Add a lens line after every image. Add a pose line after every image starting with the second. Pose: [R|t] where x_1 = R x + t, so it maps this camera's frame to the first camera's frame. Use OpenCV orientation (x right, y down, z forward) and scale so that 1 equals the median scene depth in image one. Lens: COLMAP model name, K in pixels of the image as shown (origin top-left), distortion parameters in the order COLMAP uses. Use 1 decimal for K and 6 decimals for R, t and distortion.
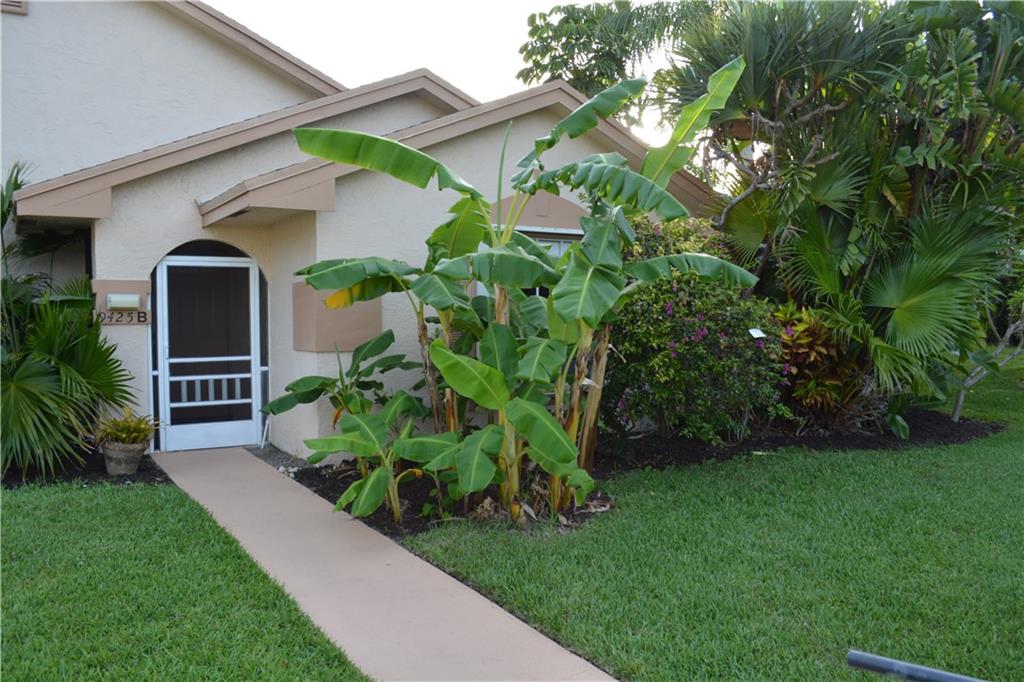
lens RADIAL K [[816.5, 0, 512.0], [0, 816.5, 341.0], [0, 0, 1]] dist [-0.075699, -0.003306]
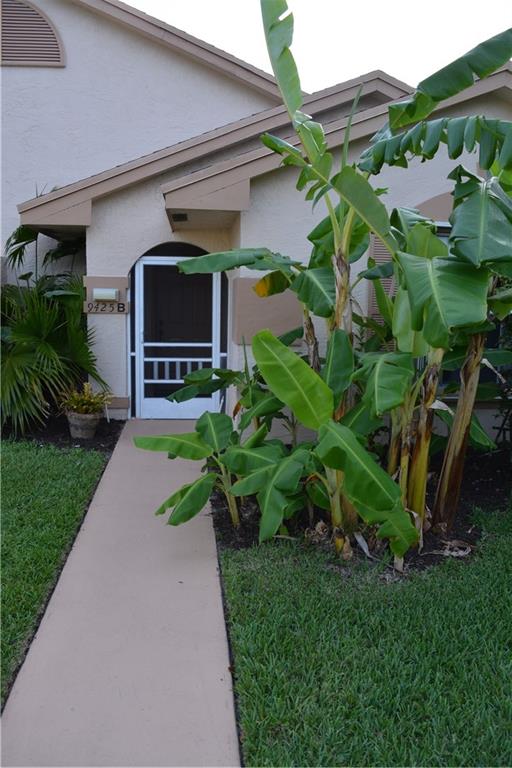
lens RADIAL K [[612.4, 0, 256.0], [0, 612.4, 384.0], [0, 0, 1]] dist [-0.075699, -0.003306]
pose [[0.894866, 0.079800, -0.439144, 0.146062], [-0.037532, 0.993856, 0.104120, -0.020323], [0.444755, -0.076691, 0.892363, 0.287314]]
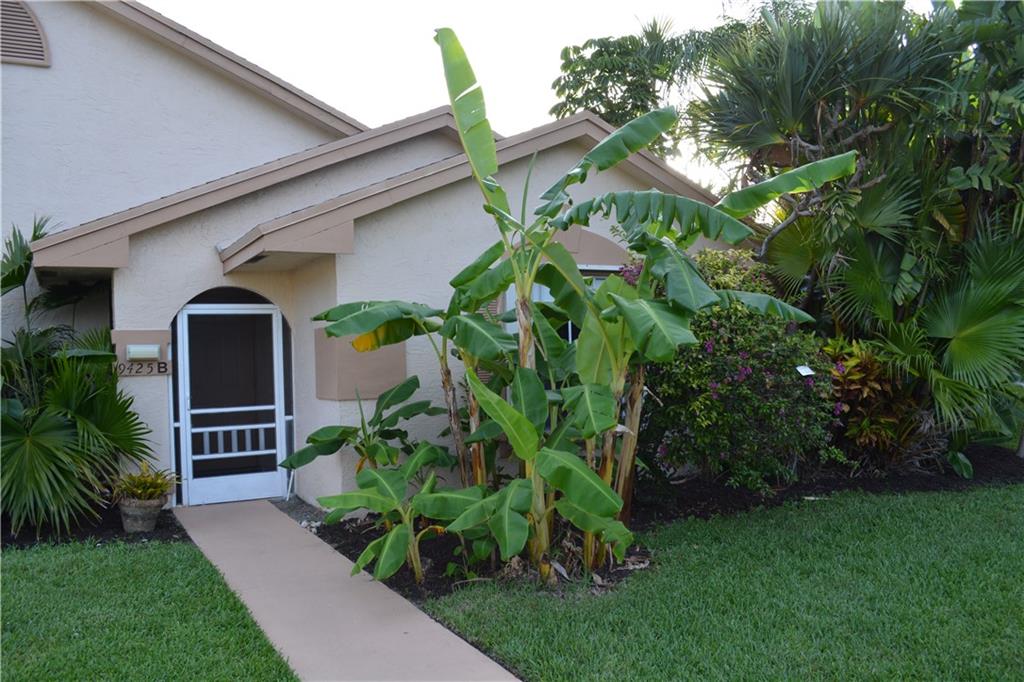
lens RADIAL K [[816.5, 0, 507.8], [0, 816.5, 350.7], [0, 0, 1]] dist [-0.079832, 0.011393]
pose [[0.998087, -0.024433, -0.056787, 0.014879], [0.022283, 0.999022, -0.038200, -0.004004], [0.057665, 0.036861, 0.997655, 0.054281]]
